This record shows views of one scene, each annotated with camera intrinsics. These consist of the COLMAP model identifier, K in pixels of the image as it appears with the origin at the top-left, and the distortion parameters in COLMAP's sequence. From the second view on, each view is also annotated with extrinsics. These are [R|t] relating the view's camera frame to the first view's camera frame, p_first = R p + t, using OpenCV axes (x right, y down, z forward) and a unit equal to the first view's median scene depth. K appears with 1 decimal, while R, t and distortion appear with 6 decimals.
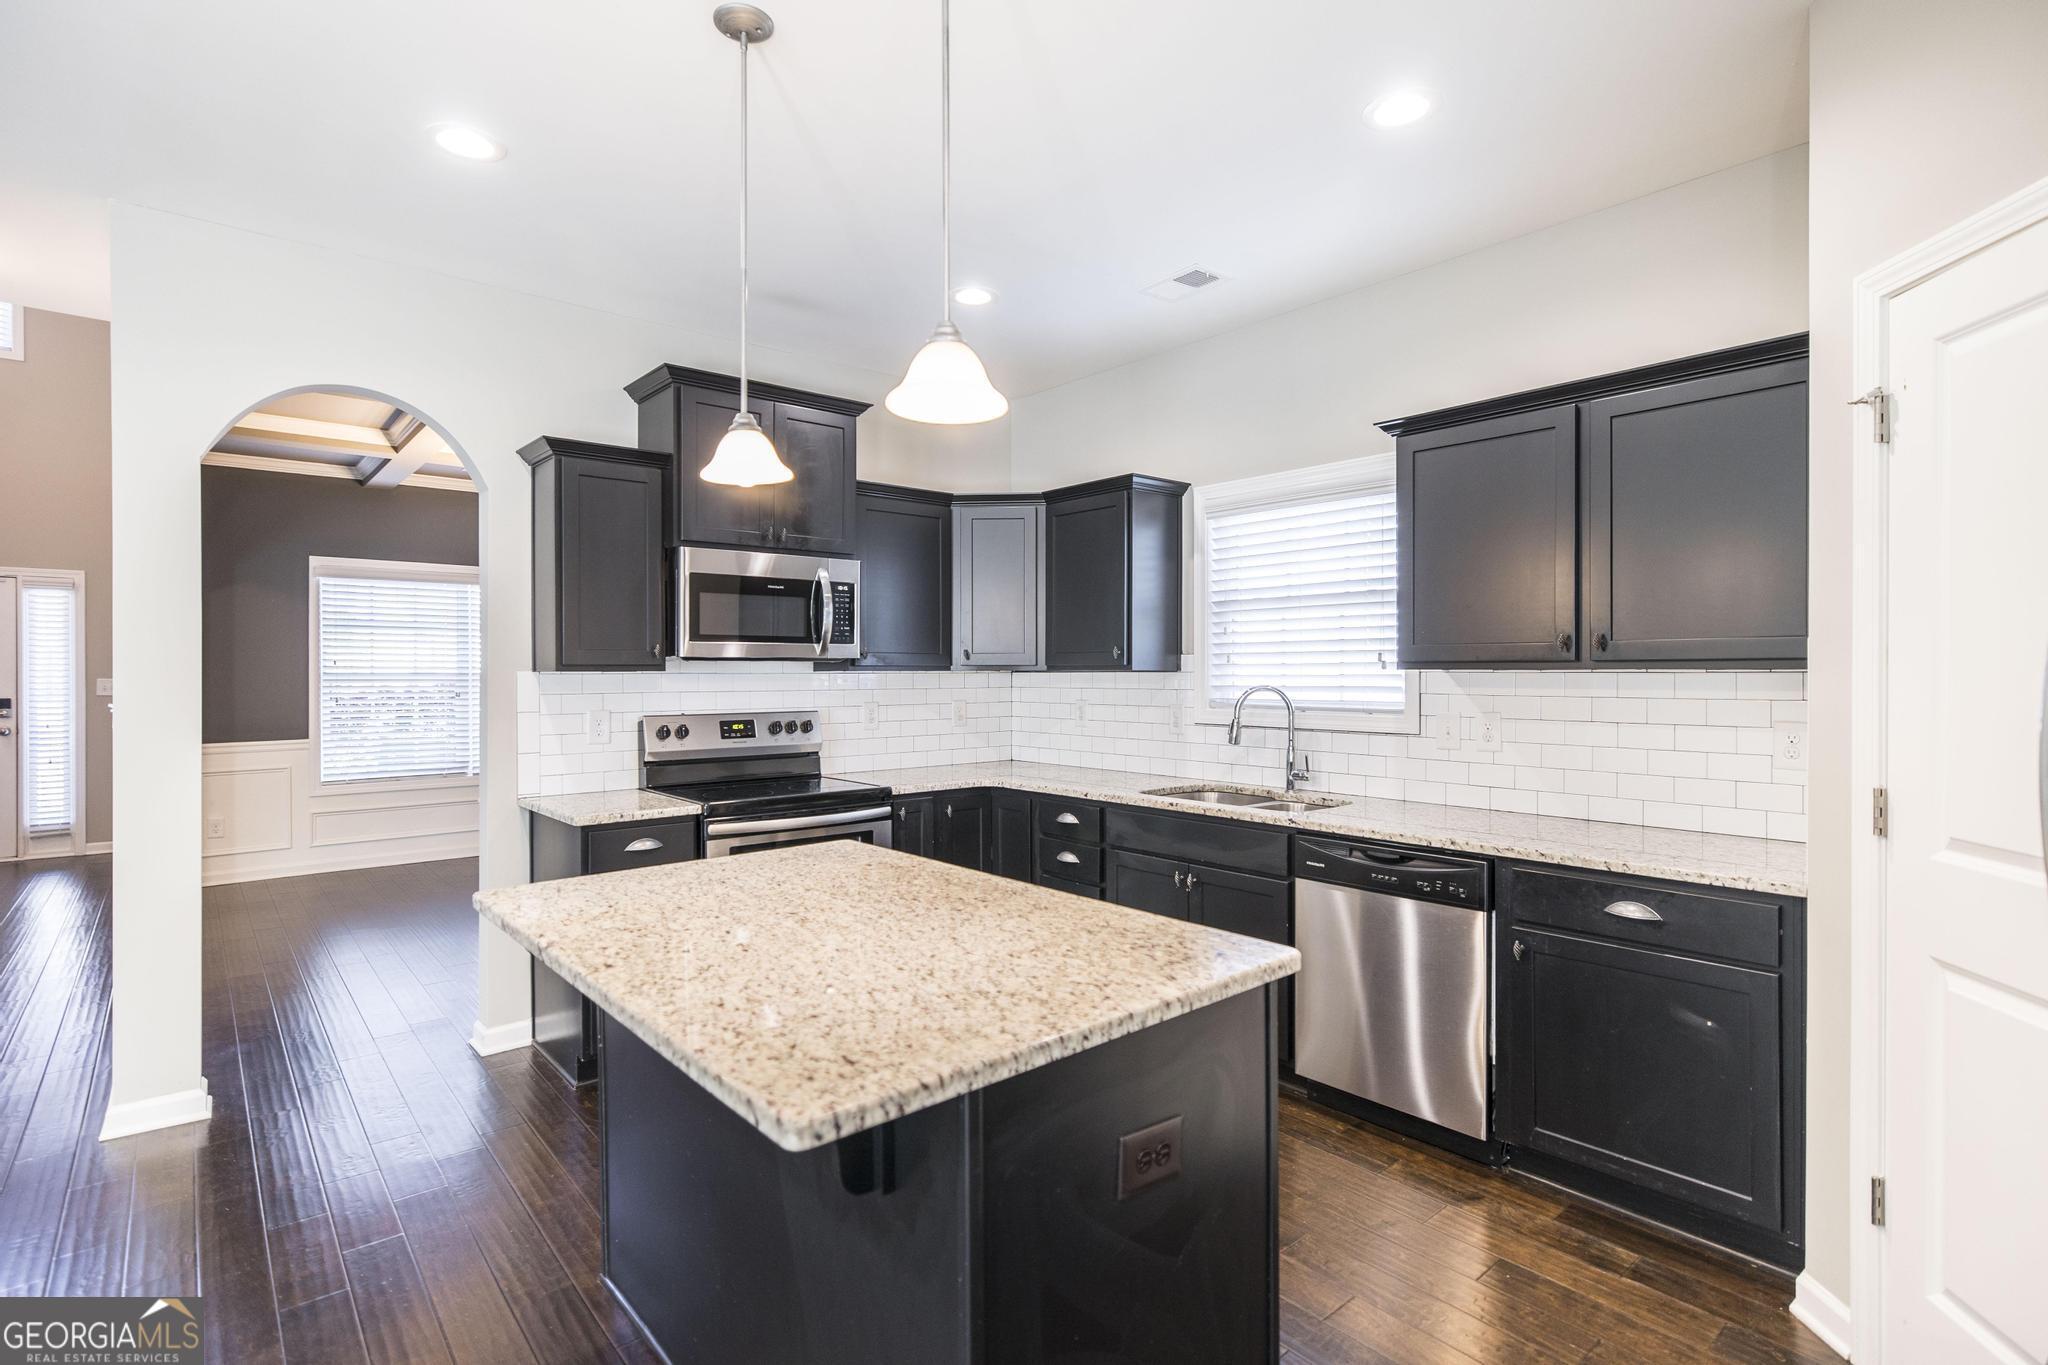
lens RADIAL K [[995.0, 0, 1034.7], [0, 995.0, 673.3], [0, 0, 1]] dist [0.001570, 0.000062]
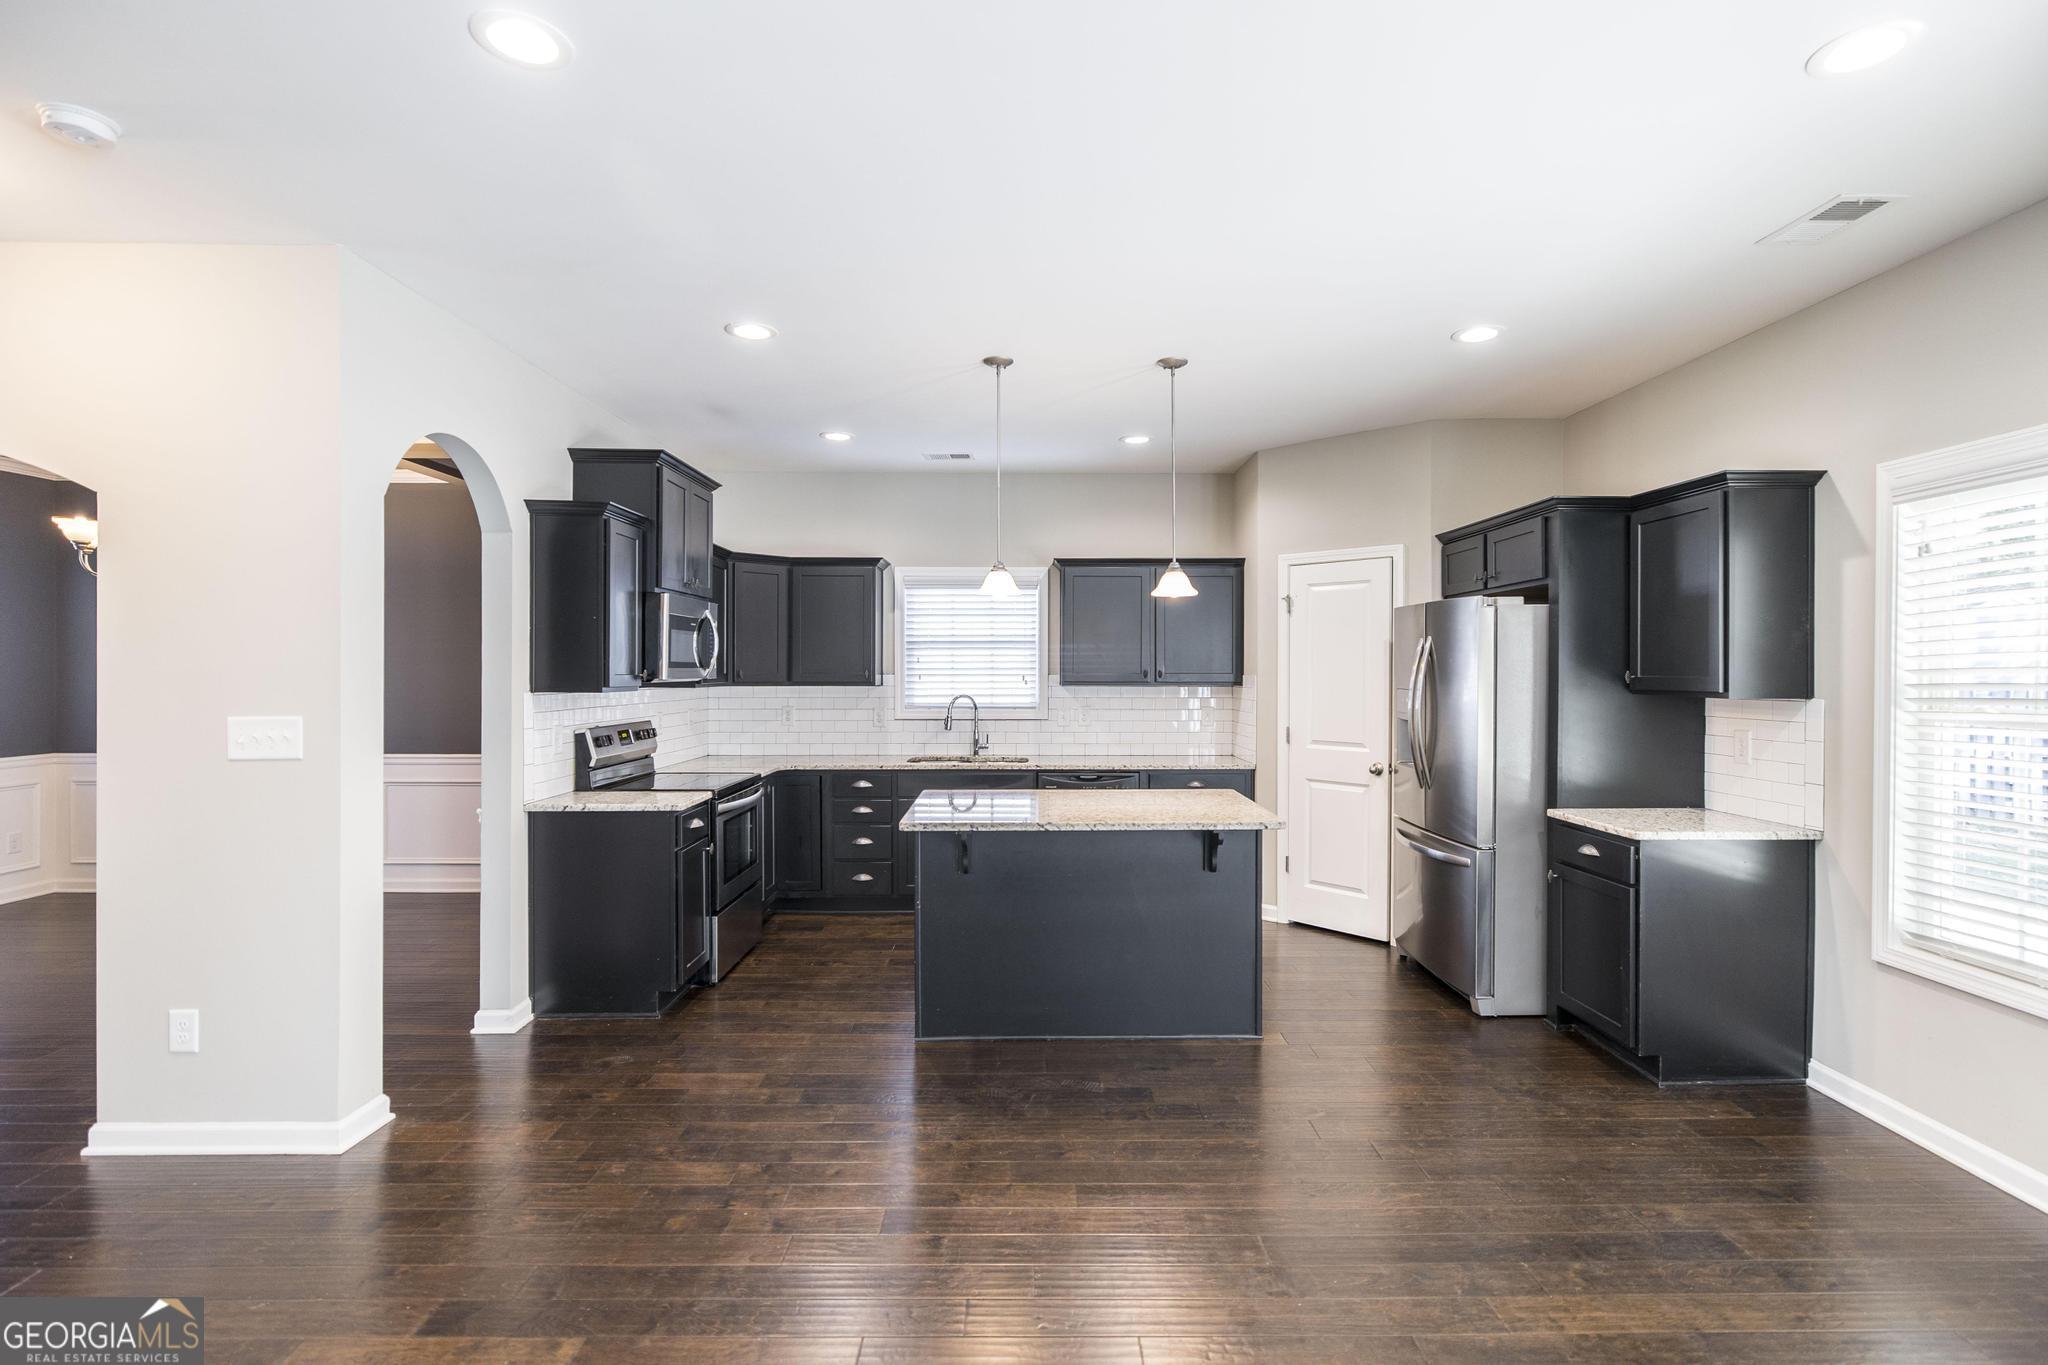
lens RADIAL K [[995.0, 0, 1055.8], [0, 995.0, 676.2], [0, 0, 1]] dist [0.001570, 0.000062]
pose [[0.651560, -0.000585, 0.758597, -0.953064], [0.000323, 1.000000, 0.000493, -0.019895], [-0.758597, -0.000076, 0.651560, -0.220782]]
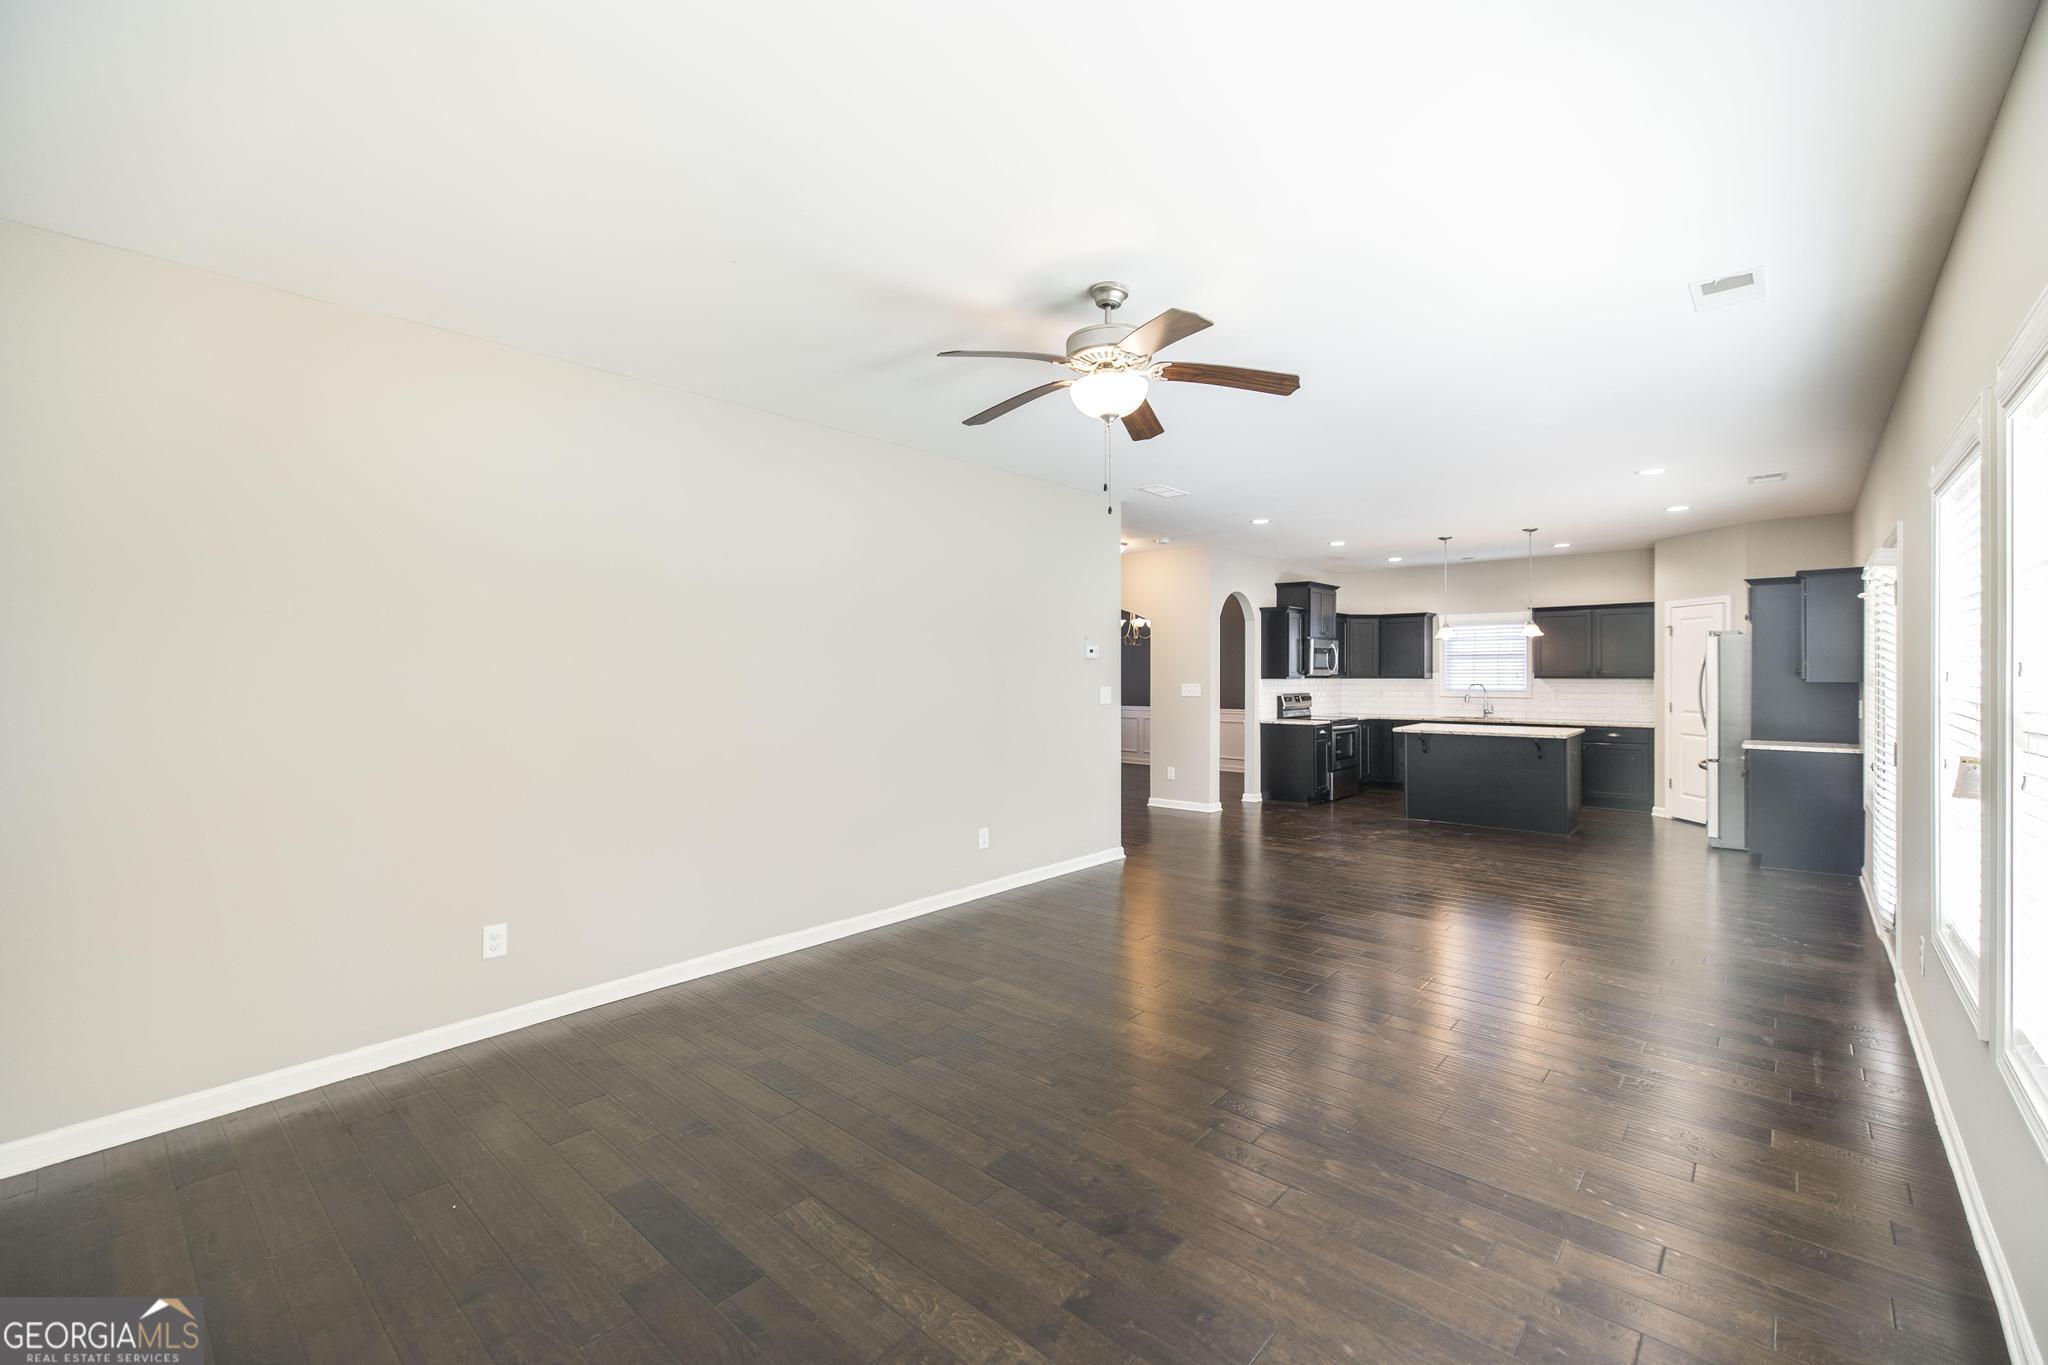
lens RADIAL K [[867.7, 0, 1025.6], [0, 867.7, 680.7], [0, 0, 1]] dist [0.002799, 0.000133]
pose [[0.993298, 0.000441, 0.115581, -1.486719], [-0.000835, 0.999994, 0.003364, -0.004391], [-0.115579, -0.003438, 0.993292, -1.533874]]
